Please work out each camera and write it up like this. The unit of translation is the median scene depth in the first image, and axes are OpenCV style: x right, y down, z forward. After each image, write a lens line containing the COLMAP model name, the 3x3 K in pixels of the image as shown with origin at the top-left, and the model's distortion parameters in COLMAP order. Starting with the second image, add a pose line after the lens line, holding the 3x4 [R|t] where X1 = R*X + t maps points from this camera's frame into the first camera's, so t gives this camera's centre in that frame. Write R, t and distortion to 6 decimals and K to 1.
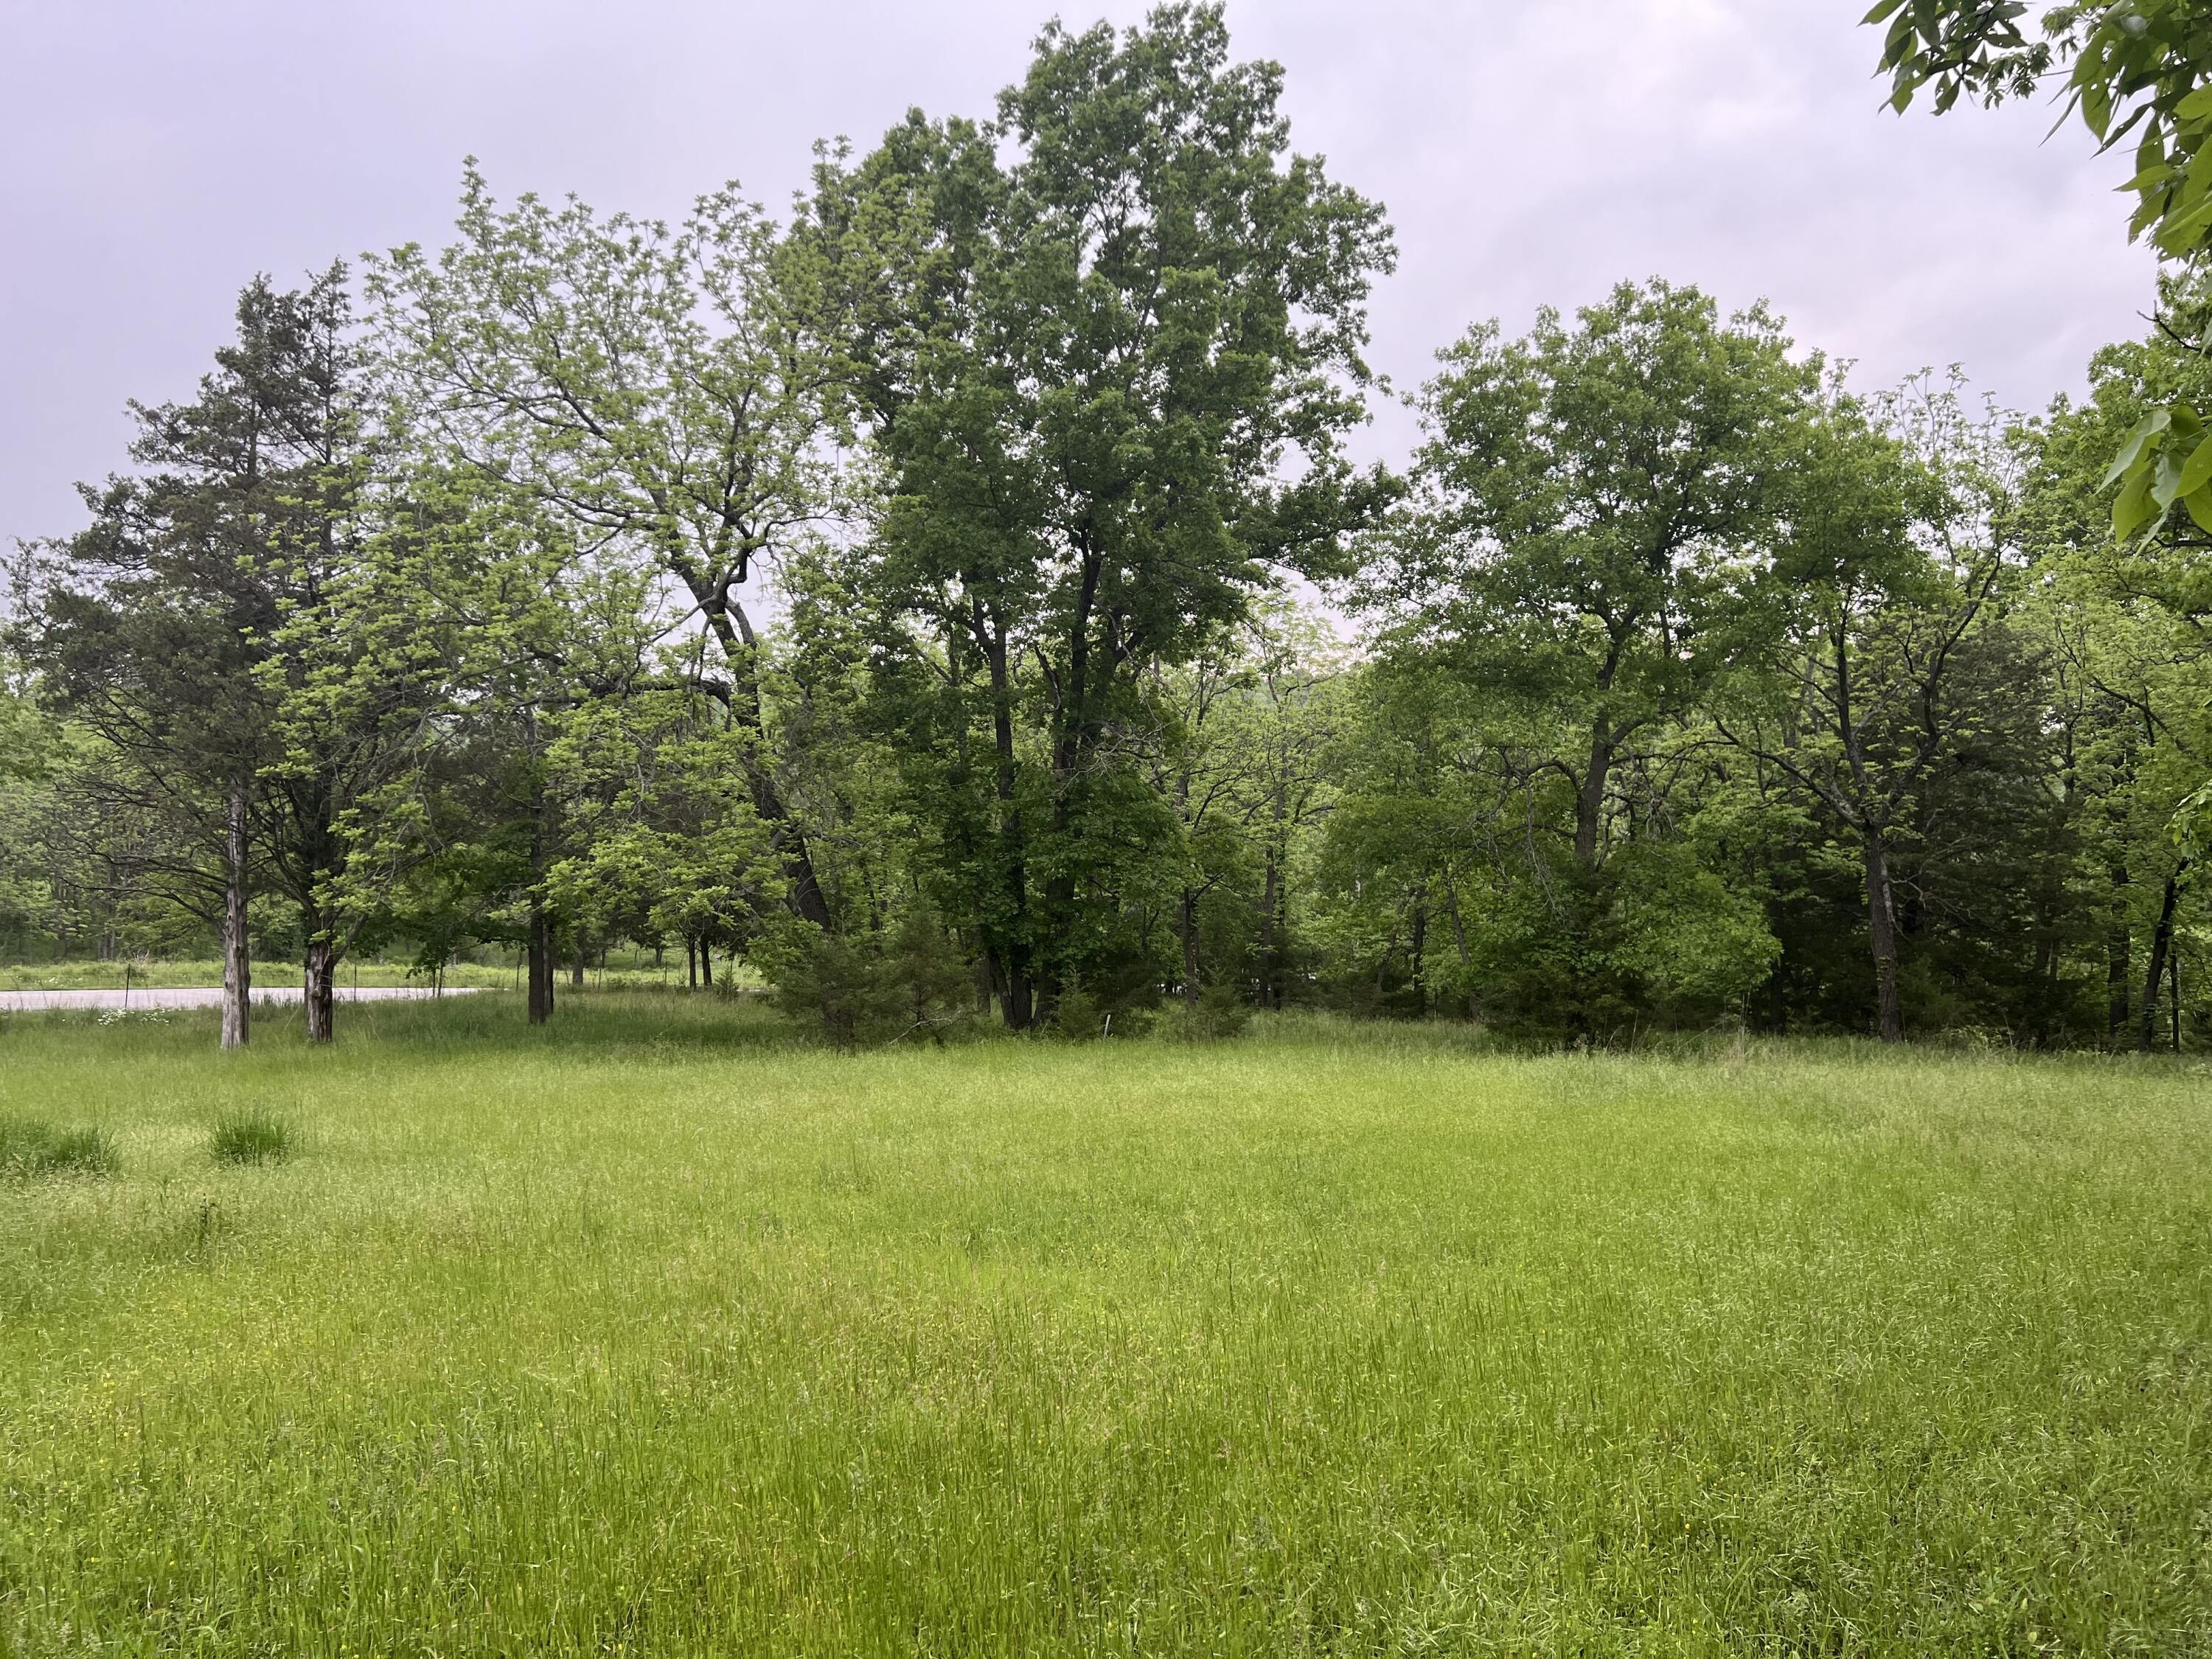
lens RADIAL K [[1654.2, 0, 1099.8], [0, 1654.2, 838.8], [0, 0, 1]] dist [0.055364, -0.029642]
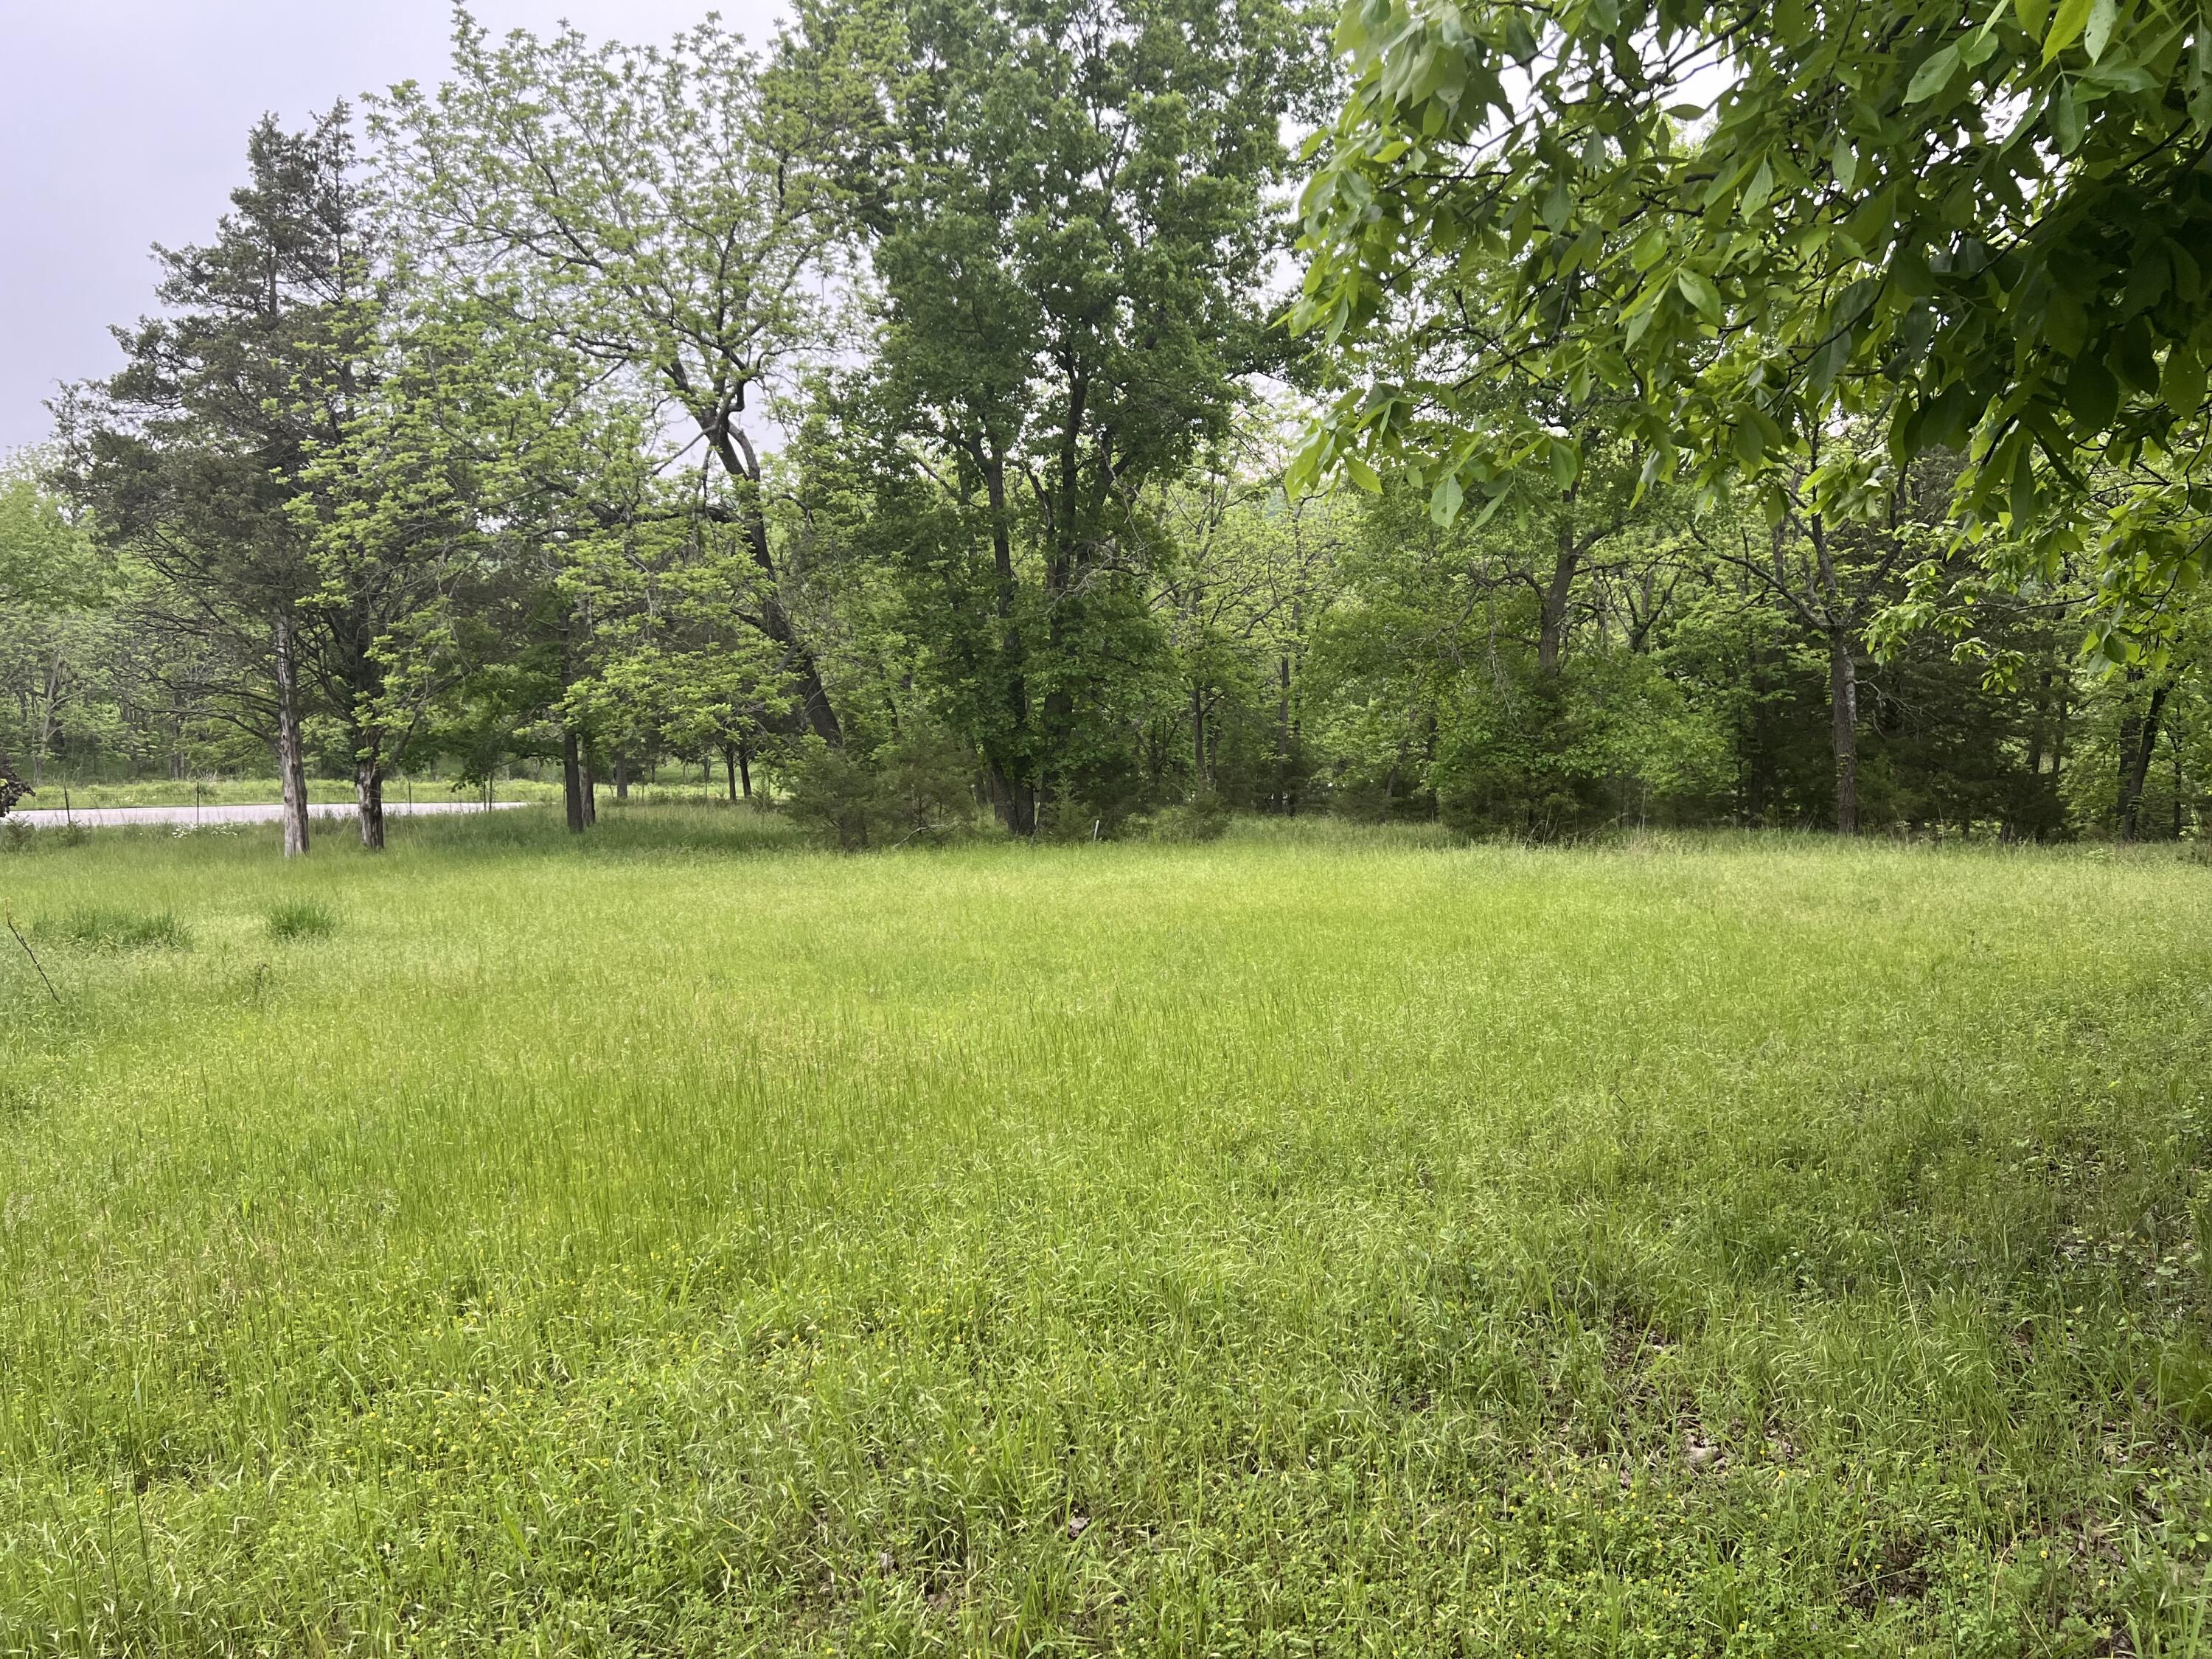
lens RADIAL K [[1654.2, 0, 1101.6], [0, 1654.2, 829.7], [0, 0, 1]] dist [0.055364, -0.029642]
pose [[0.999475, -0.011208, -0.030387, 0.038682], [0.014427, 0.994059, 0.107880, -0.002247], [0.028997, -0.108261, 0.993699, -0.060517]]
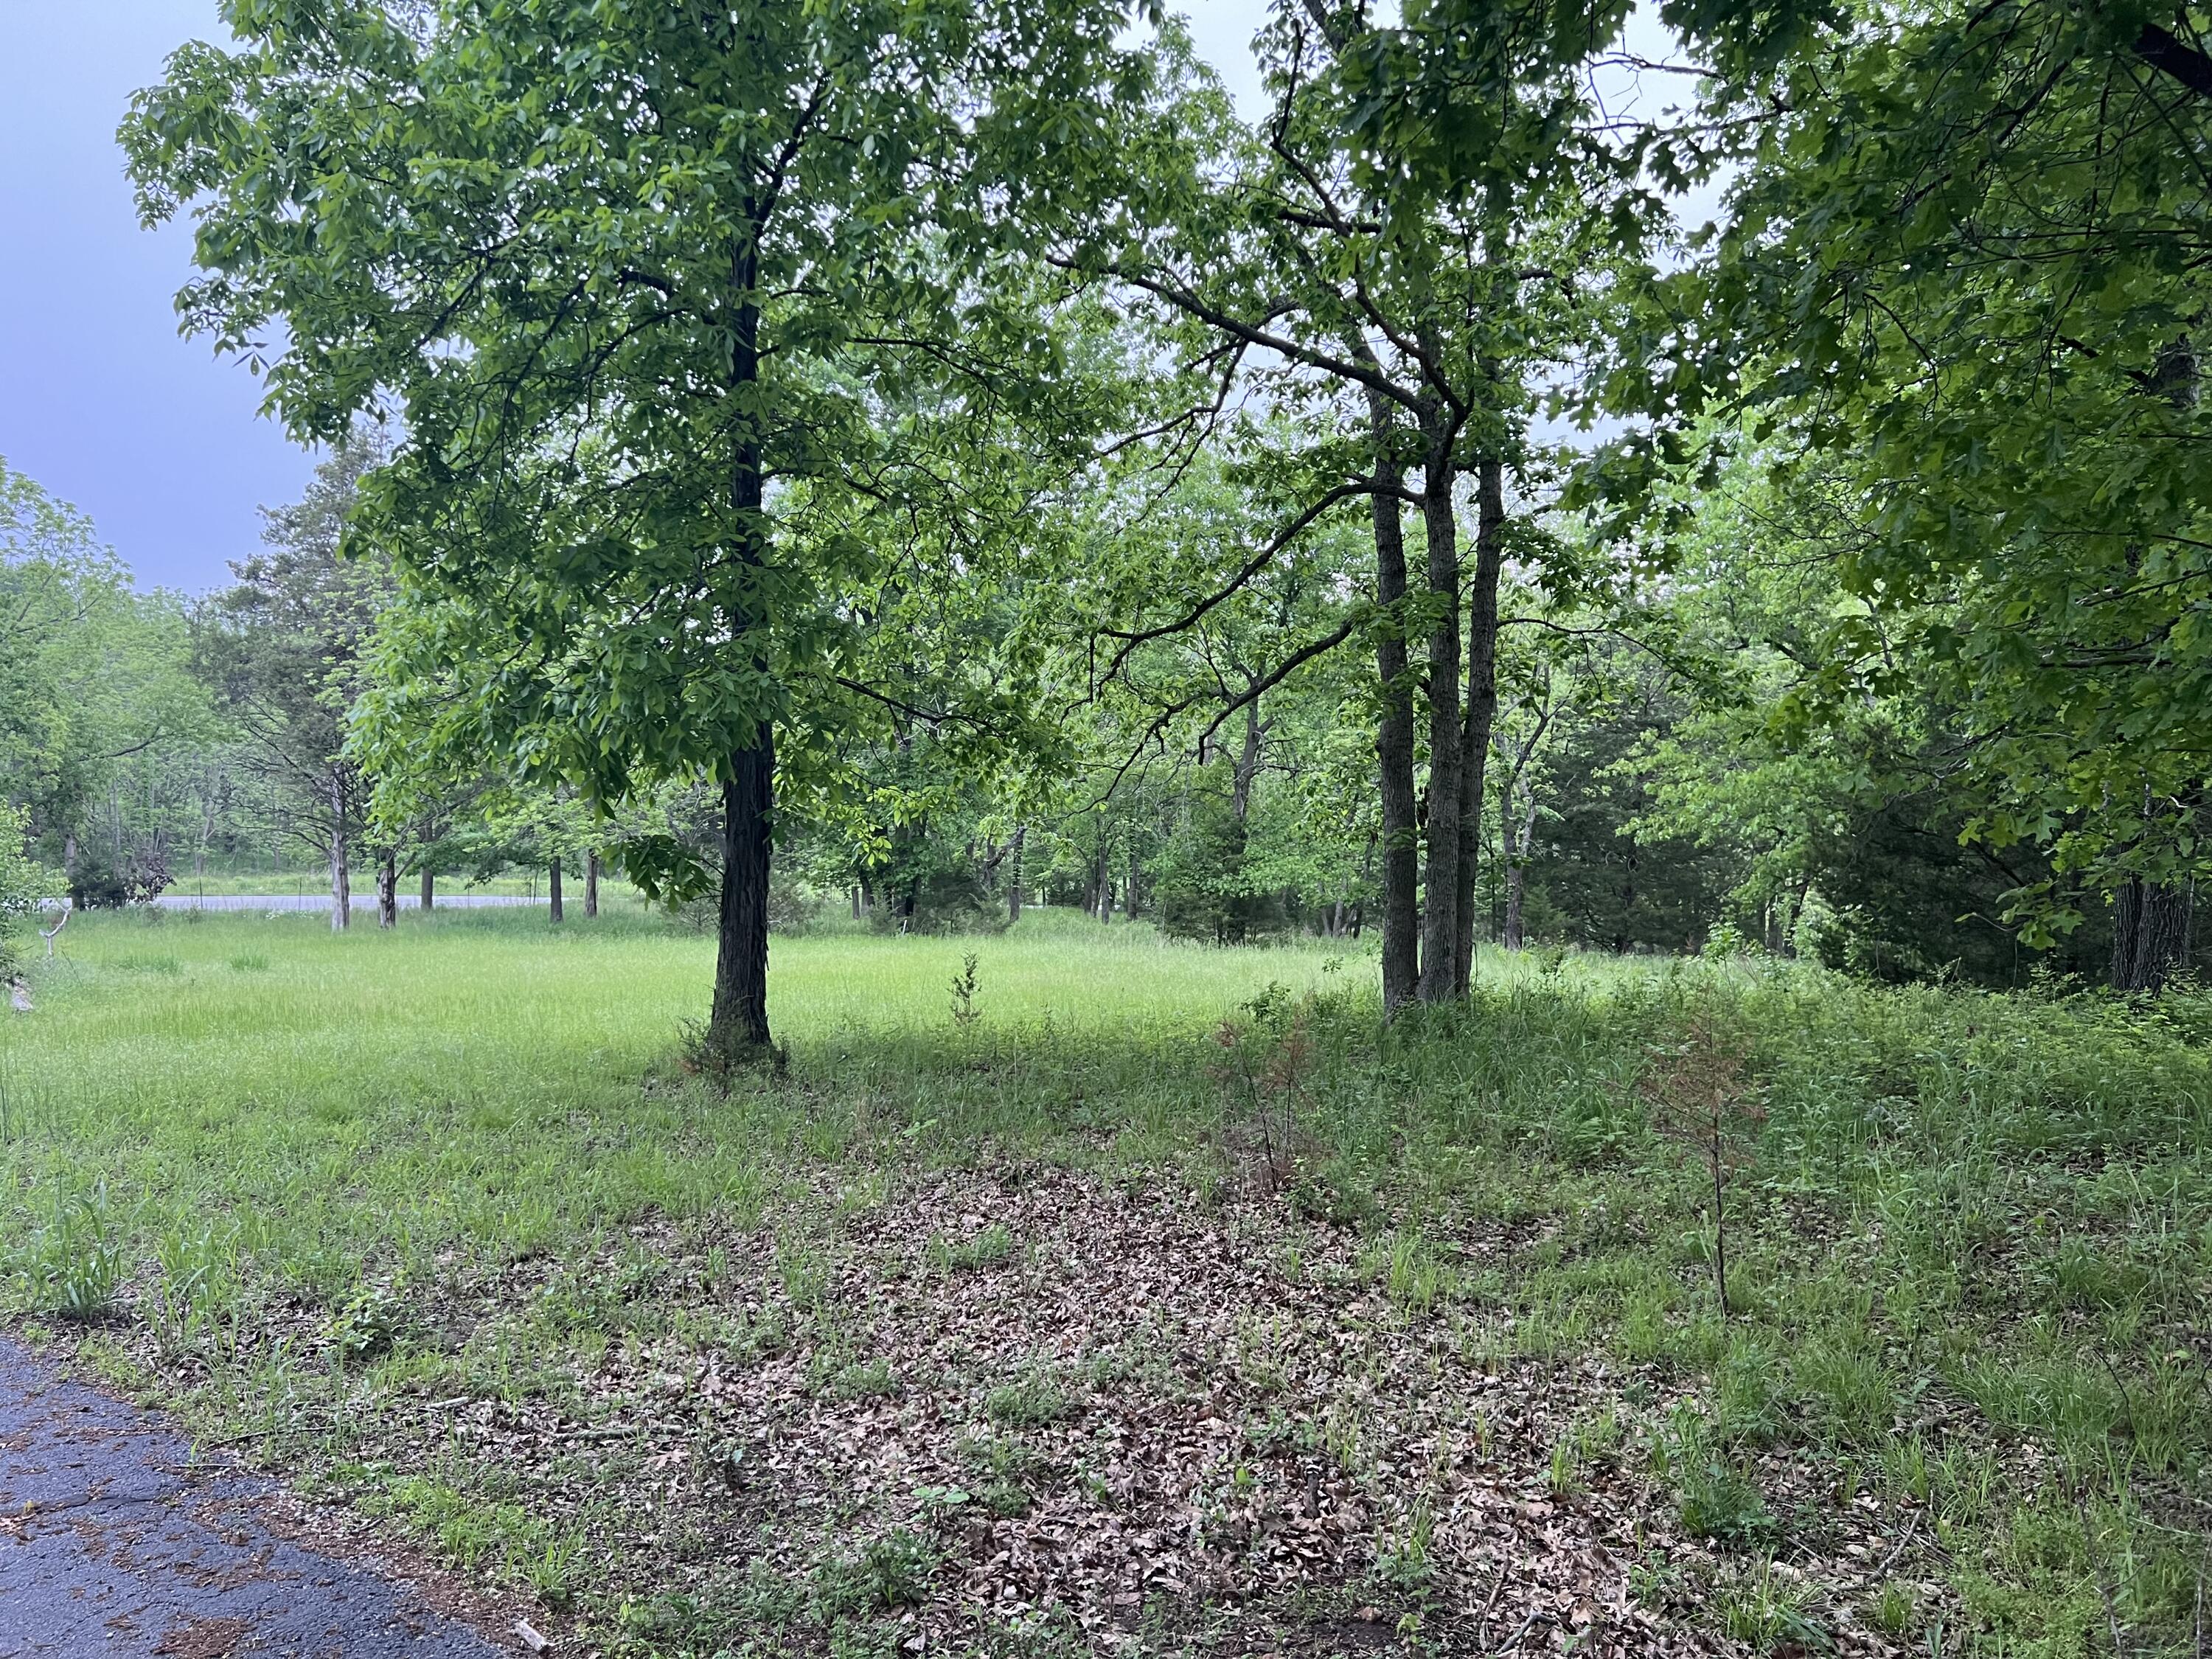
lens RADIAL K [[1654.2, 0, 1110.3], [0, 1654.2, 835.0], [0, 0, 1]] dist [0.055364, -0.029642]
pose [[0.993069, 0.005687, -0.117399, 0.329918], [-0.000053, 0.998850, 0.047938, -0.034311], [0.117537, -0.047600, 0.991927, -0.381773]]
